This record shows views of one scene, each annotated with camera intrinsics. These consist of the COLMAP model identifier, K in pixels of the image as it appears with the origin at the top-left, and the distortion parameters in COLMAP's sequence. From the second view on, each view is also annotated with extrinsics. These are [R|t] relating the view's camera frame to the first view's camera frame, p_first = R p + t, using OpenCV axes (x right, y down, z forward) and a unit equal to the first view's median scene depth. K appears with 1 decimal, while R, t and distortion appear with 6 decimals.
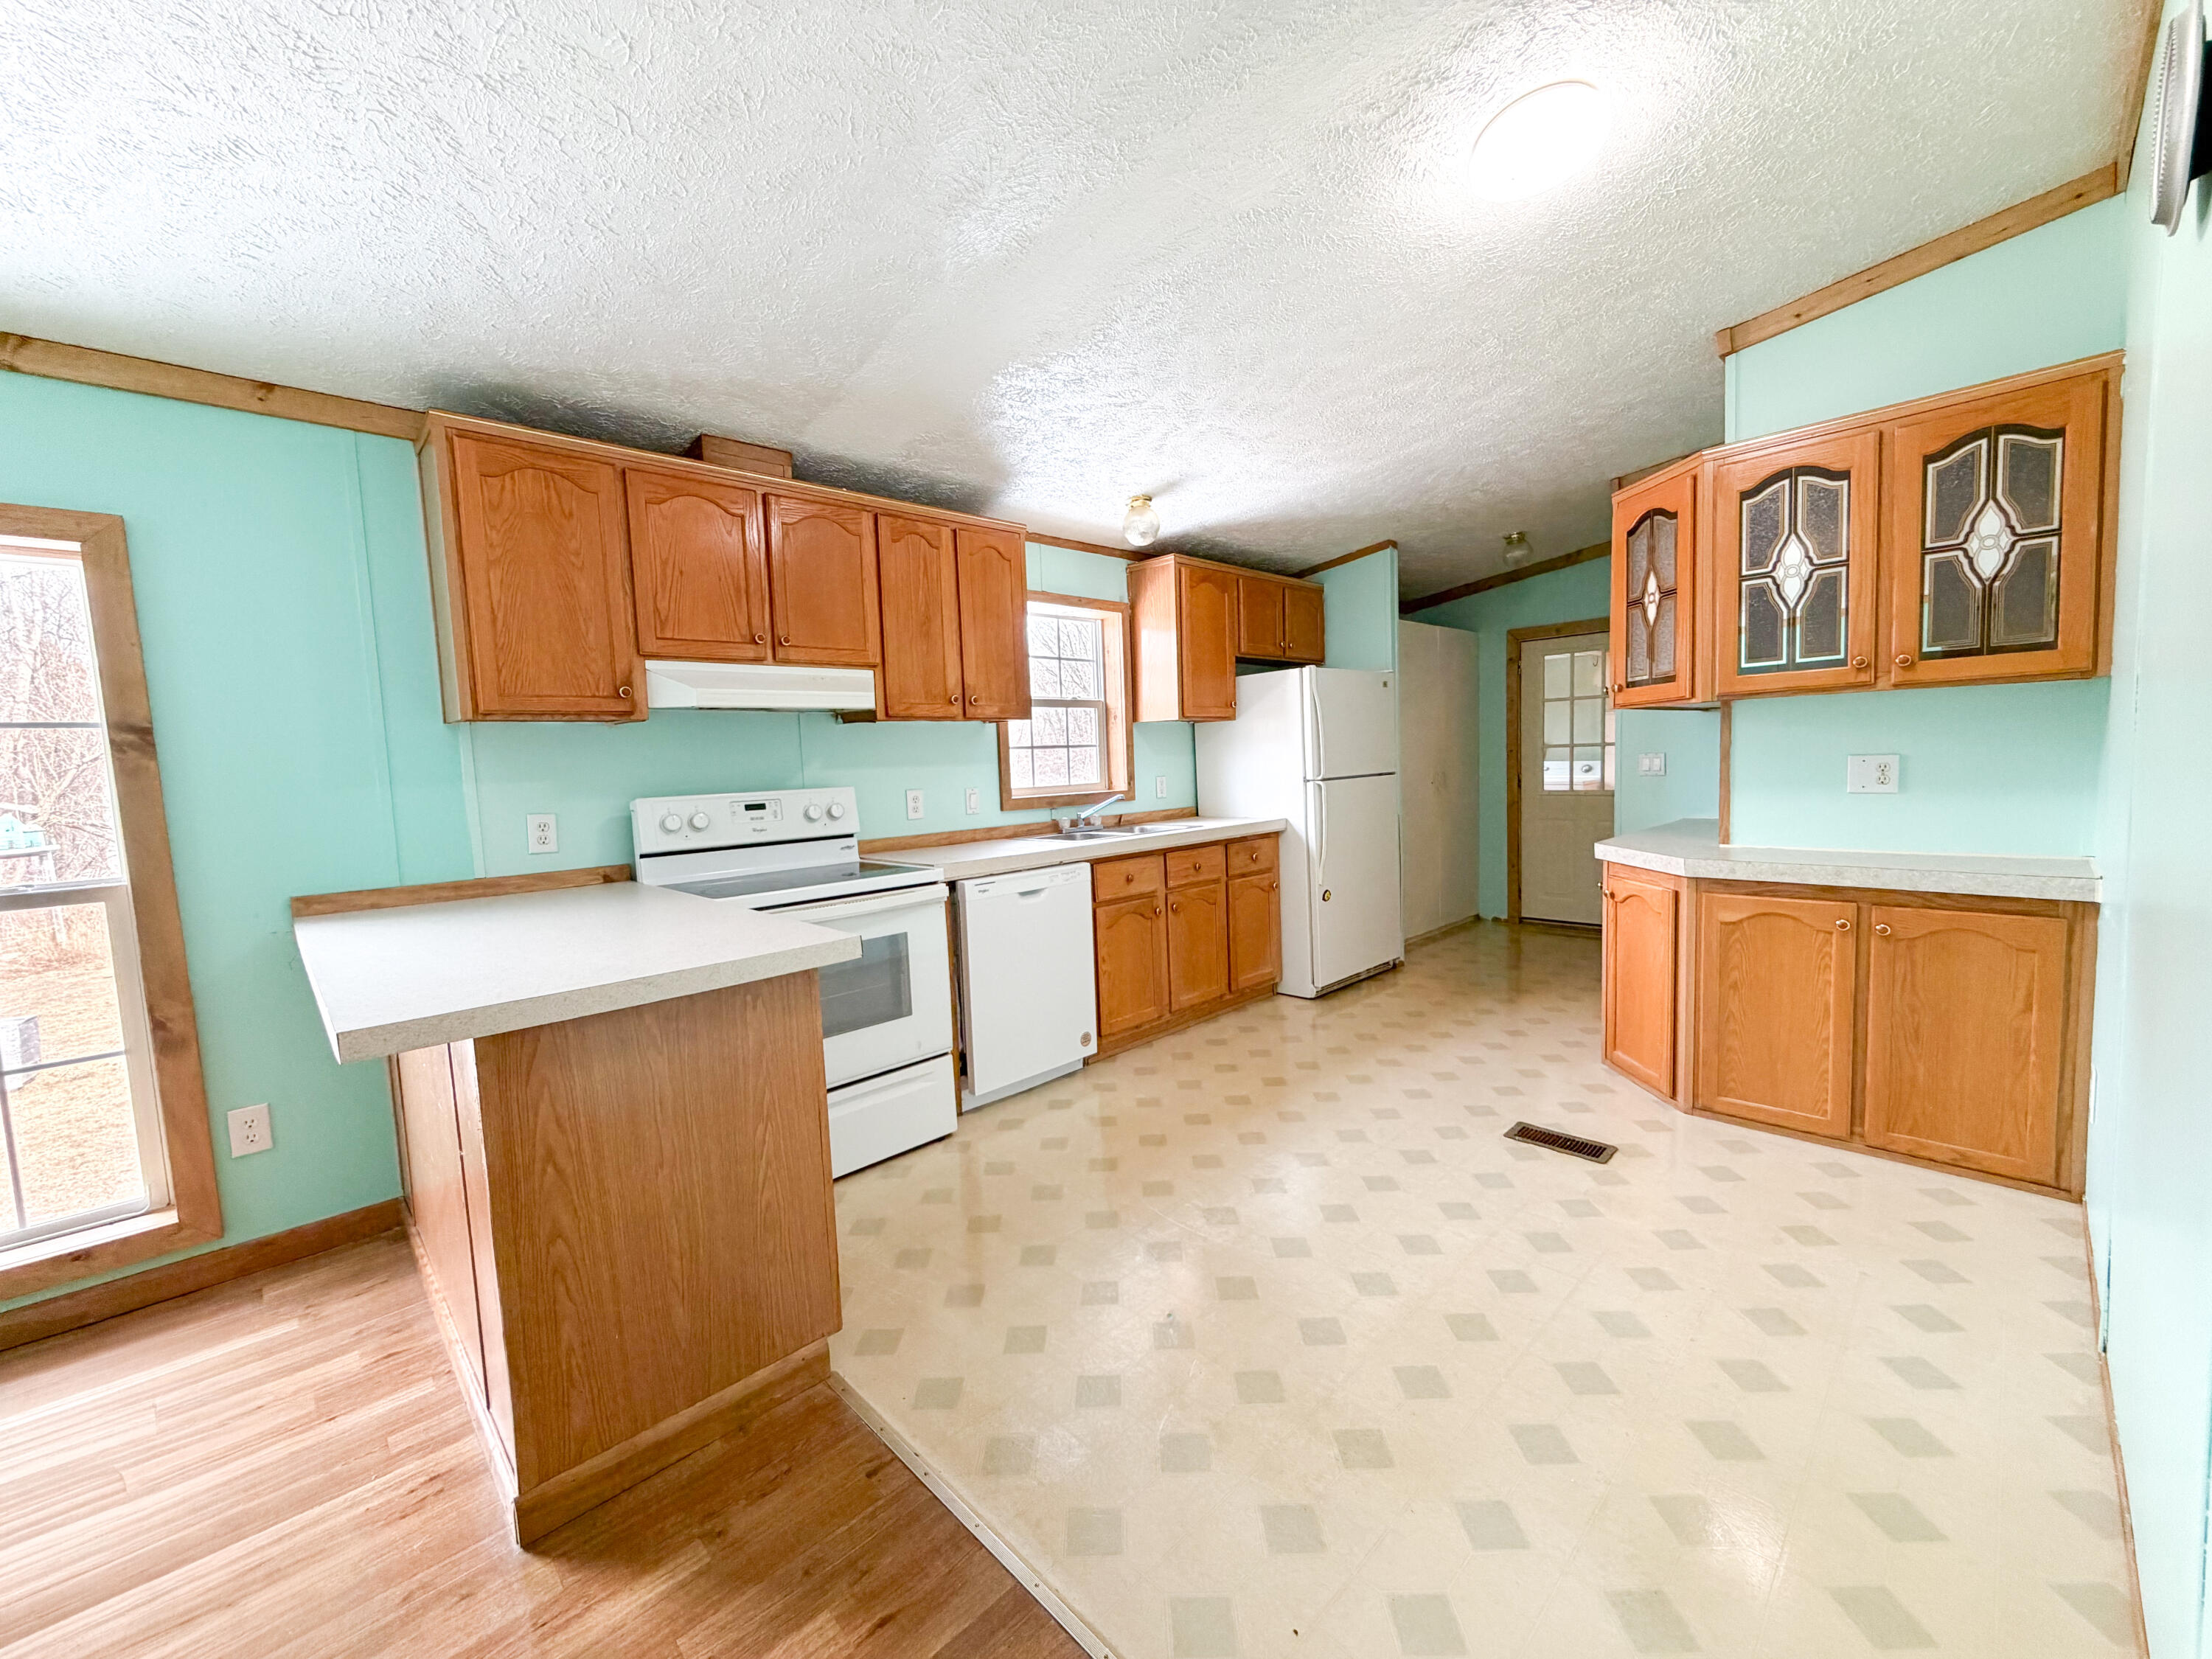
lens RADIAL K [[892.1, 0, 1089.9], [0, 892.1, 832.3], [0, 0, 1]] dist [-0.001570, 0.000016]
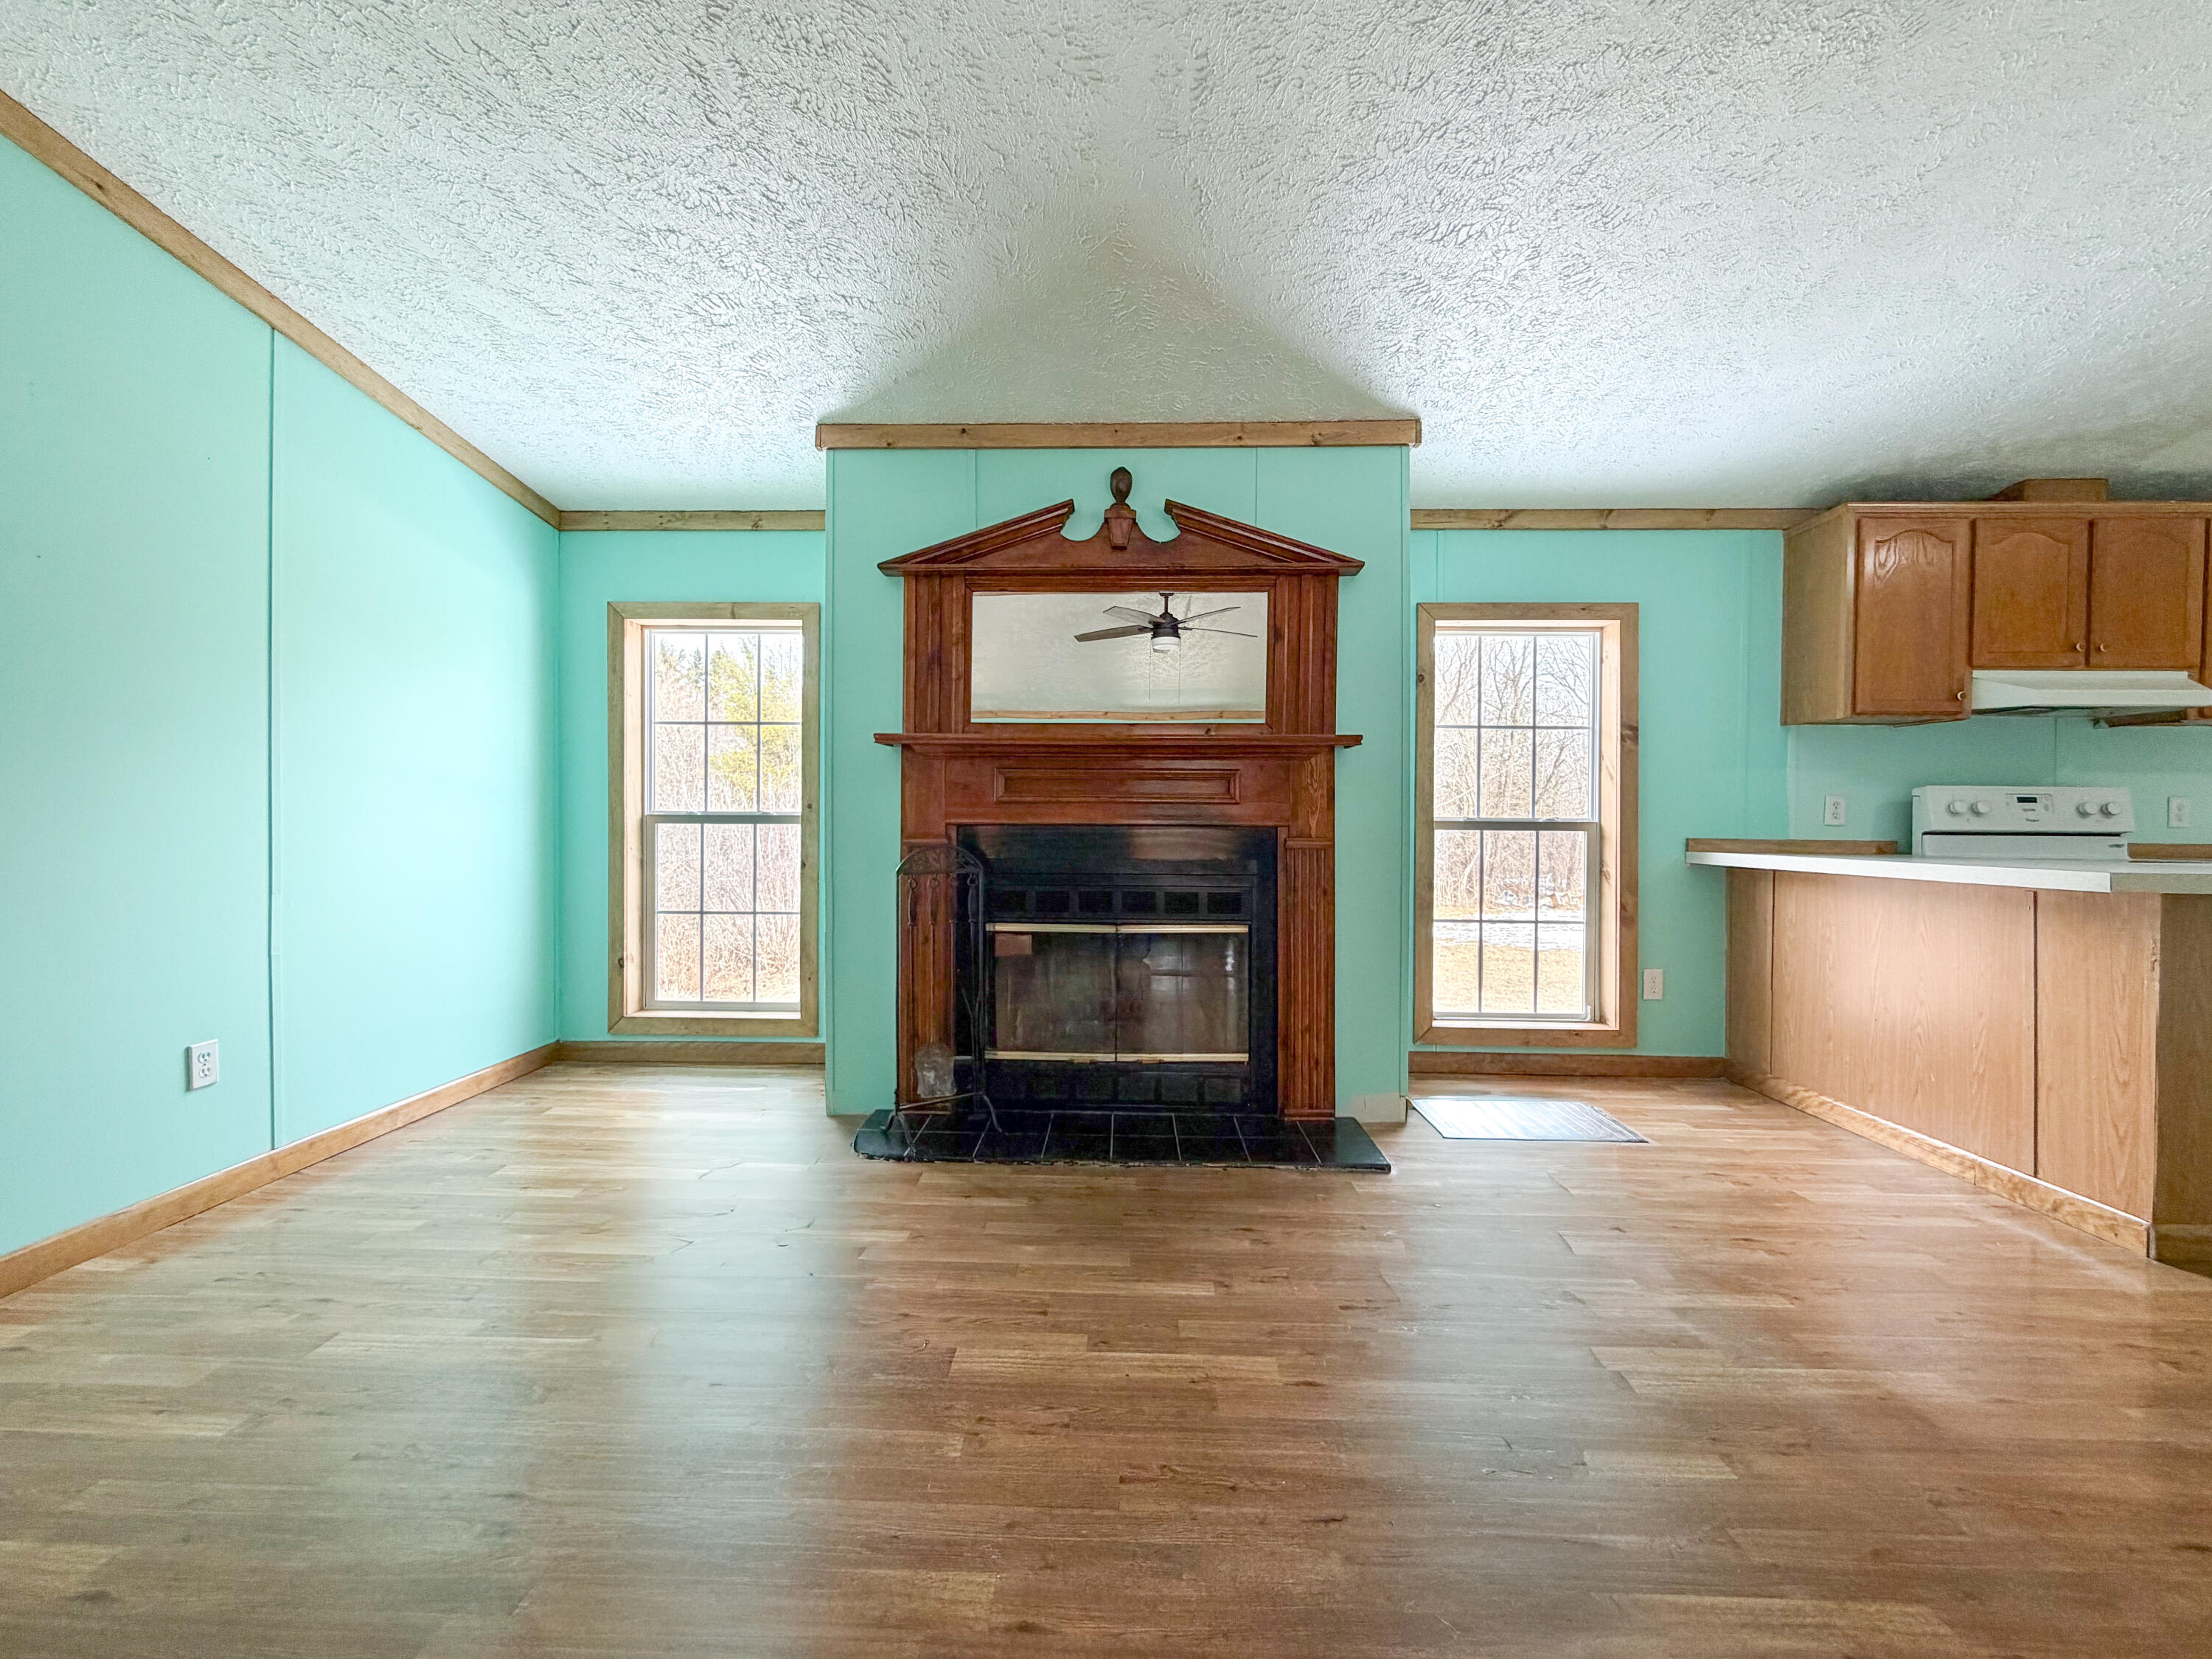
lens RADIAL K [[892.1, 0, 1111.1], [0, 892.1, 814.4], [0, 0, 1]] dist [-0.001570, 0.000016]
pose [[0.686761, 0.047773, -0.725312, -0.400189], [-0.092326, 0.995489, -0.021850, 0.134341], [0.720996, 0.081971, 0.688073, -0.655257]]
